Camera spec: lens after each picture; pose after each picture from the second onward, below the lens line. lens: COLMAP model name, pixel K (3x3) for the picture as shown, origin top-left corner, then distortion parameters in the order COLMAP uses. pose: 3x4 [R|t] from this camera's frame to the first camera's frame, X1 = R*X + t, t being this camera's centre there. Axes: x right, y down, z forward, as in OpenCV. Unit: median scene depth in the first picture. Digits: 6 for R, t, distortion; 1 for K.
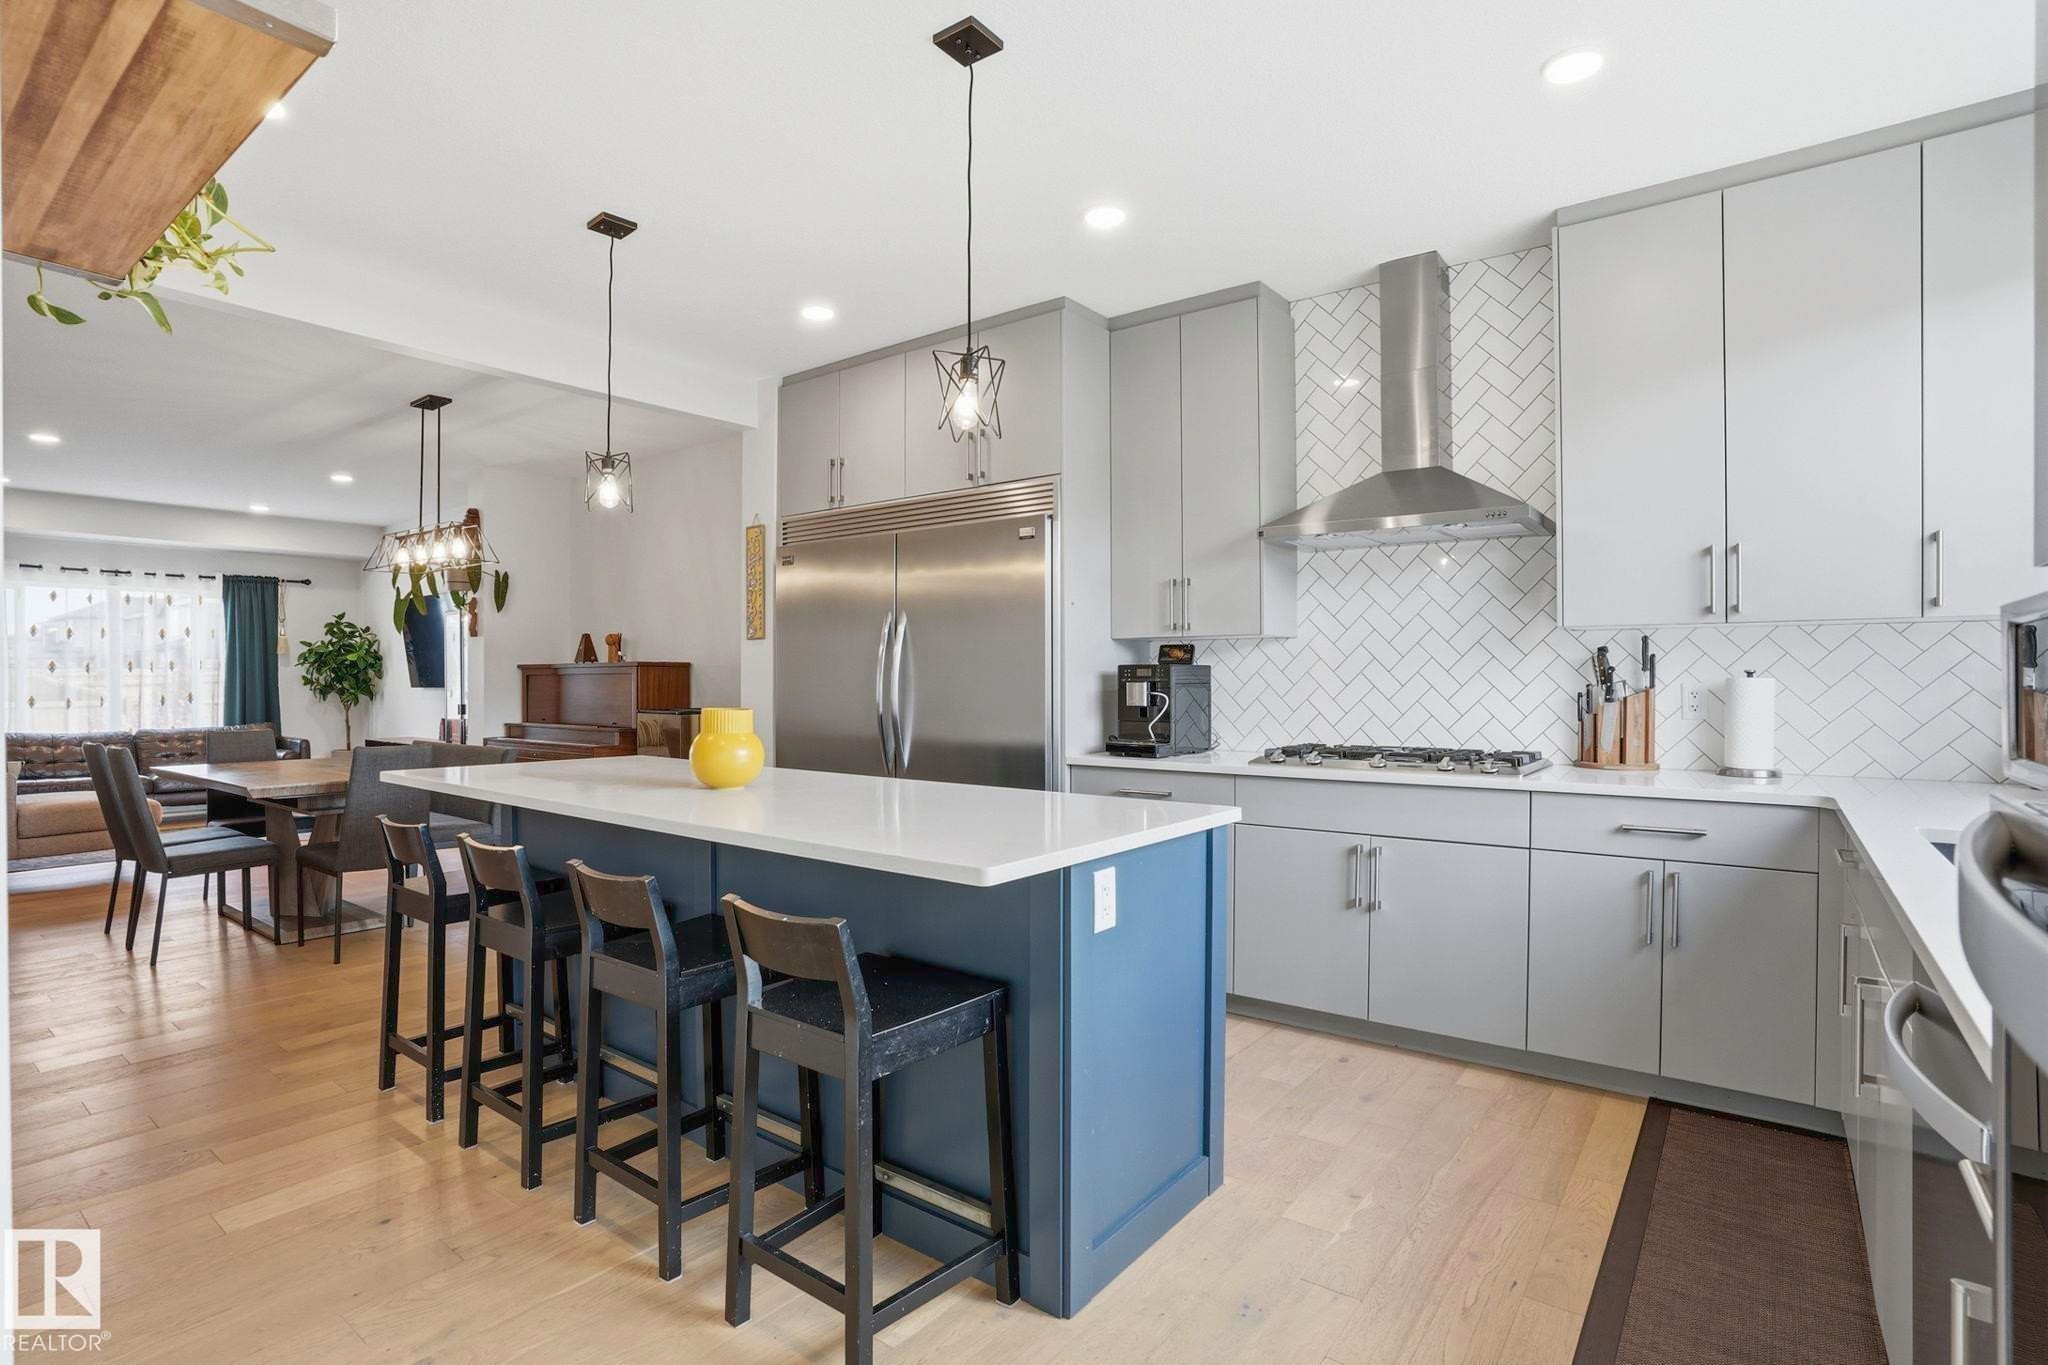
lens RADIAL K [[1000.8, 0, 1016.0], [0, 1000.8, 687.0], [0, 0, 1]] dist [-0.077935, 0.039512]
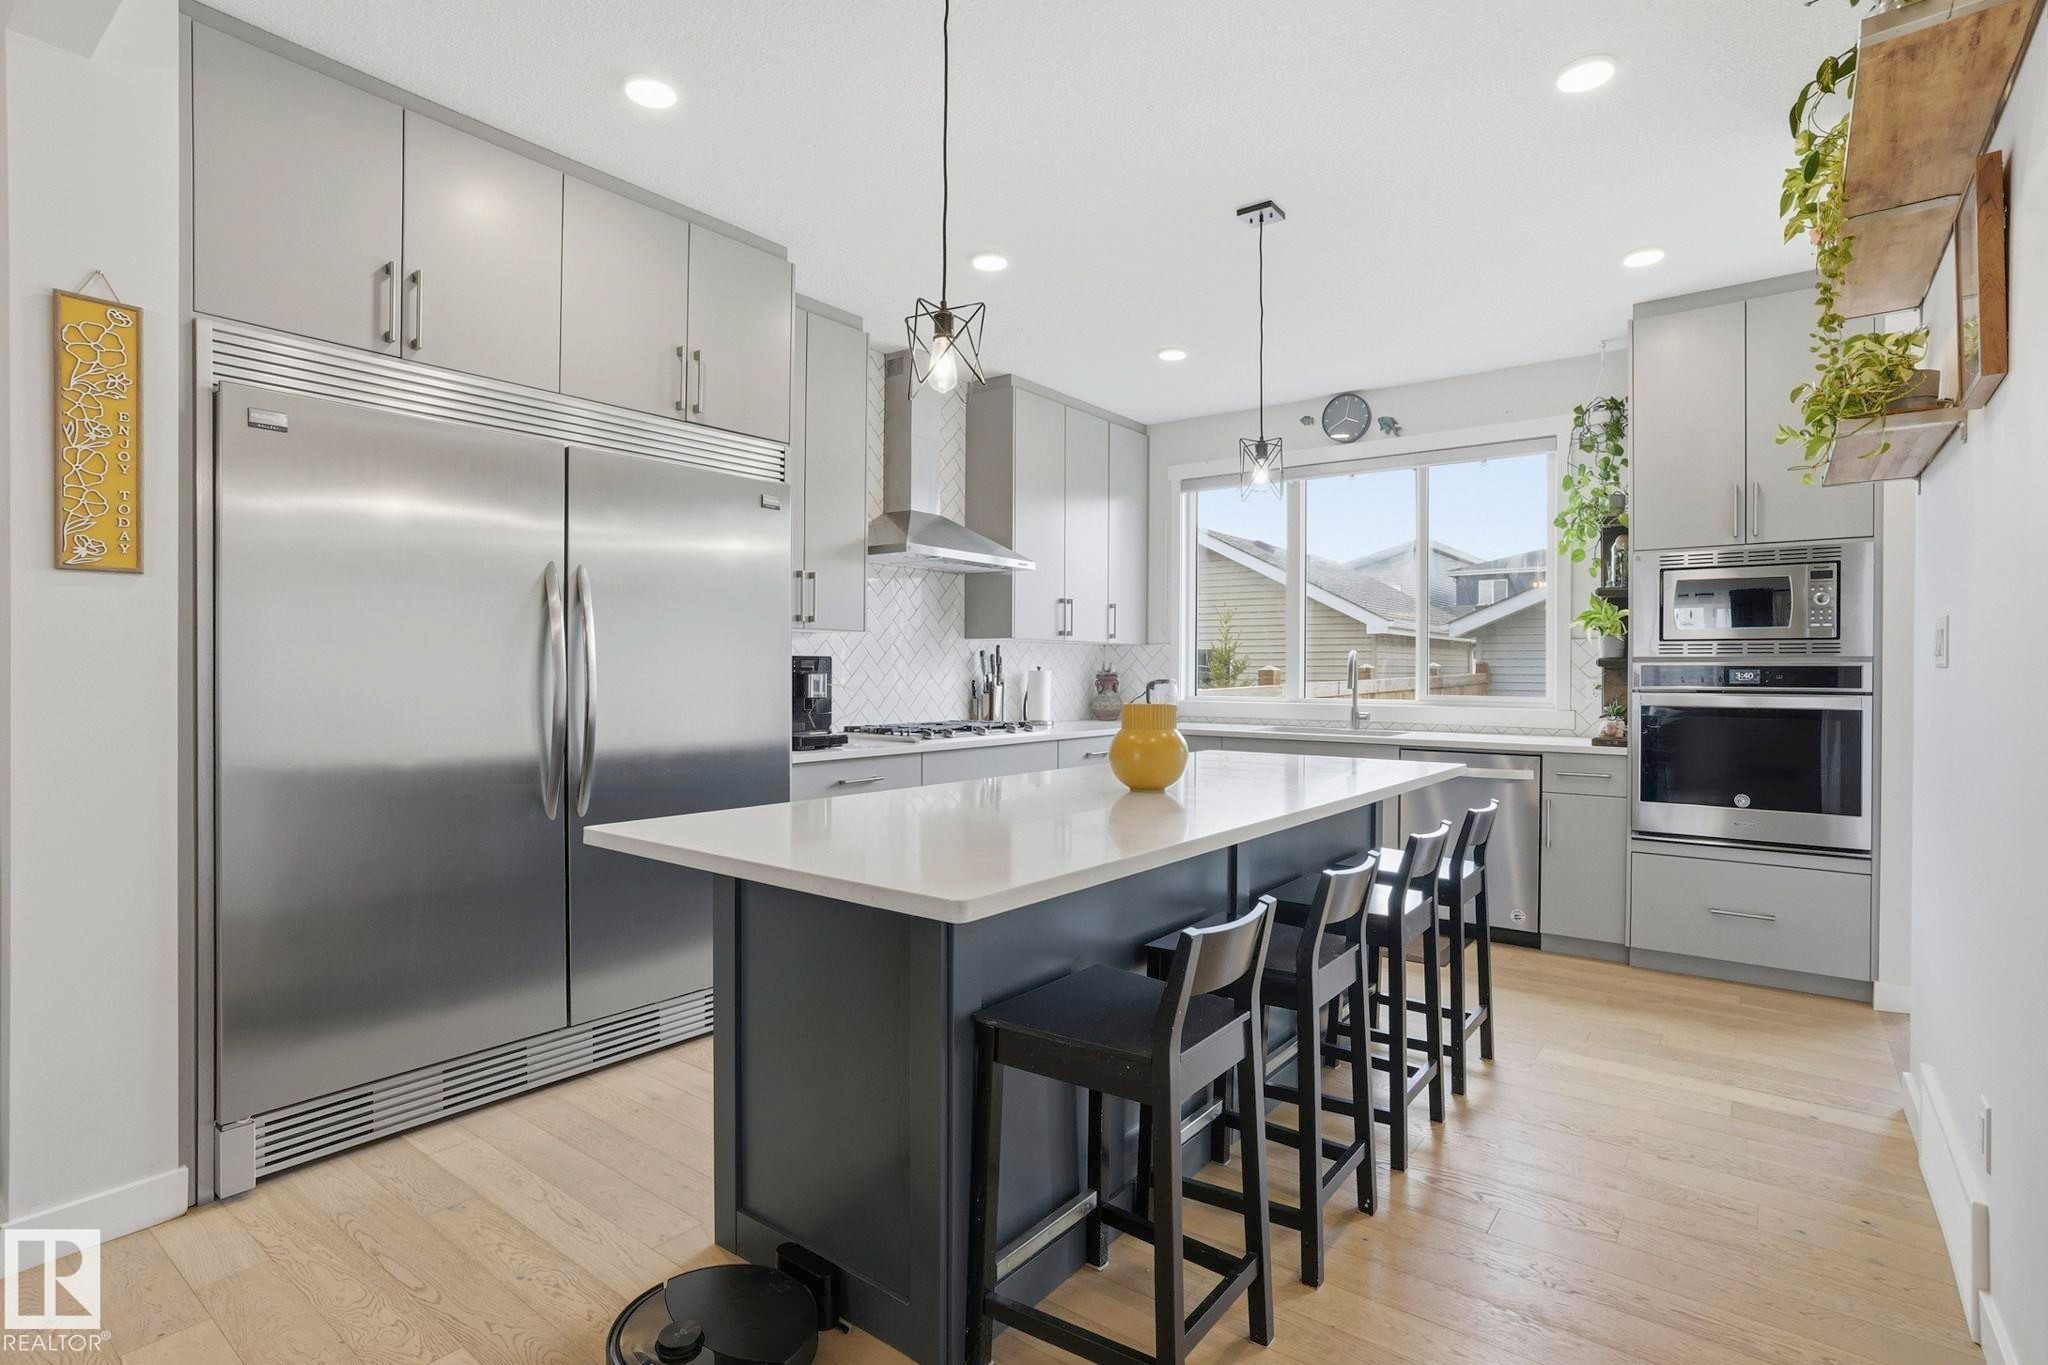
lens RADIAL K [[1002.3, 0, 1024.0], [0, 1002.3, 682.5], [0, 0, 1]] dist [-0.087788, 0.054866]
pose [[0.005012, -0.014709, 0.999879, -0.931356], [-0.008845, 0.999852, 0.014753, -0.013365], [-0.999948, -0.008918, 0.004881, 0.844604]]
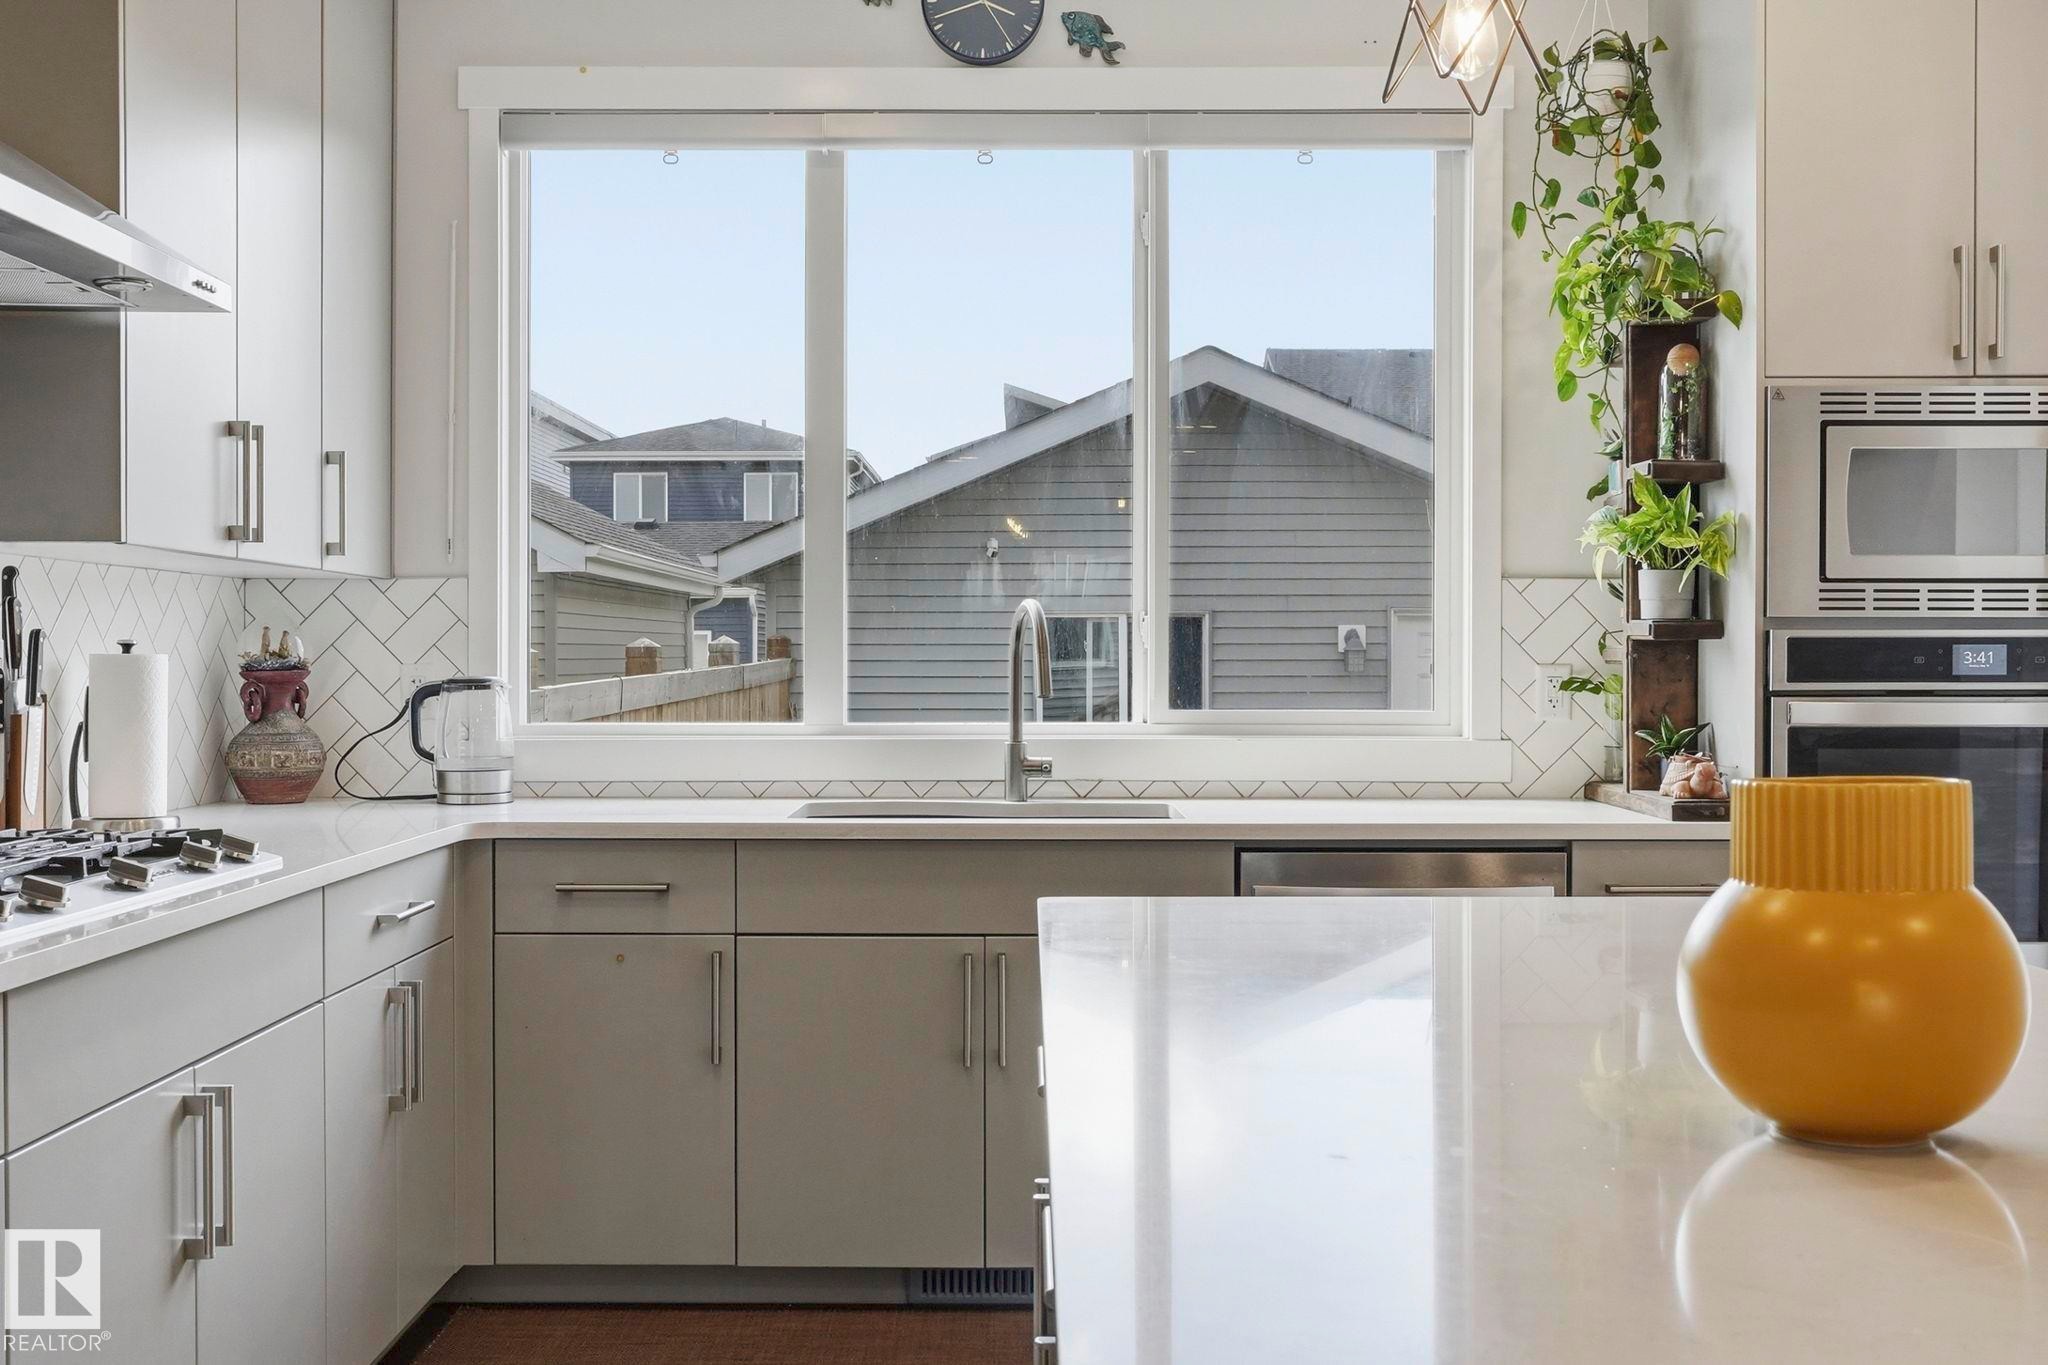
lens RADIAL K [[2088.1, 0, 1003.2], [0, 2088.1, 674.5], [0, 0, 1]] dist [-0.000790, -0.000435]
pose [[-0.602142, -0.009137, 0.798337, -0.422876], [-0.005855, 0.999958, 0.007028, -0.008470], [-0.798368, -0.000442, -0.602170, 1.095728]]
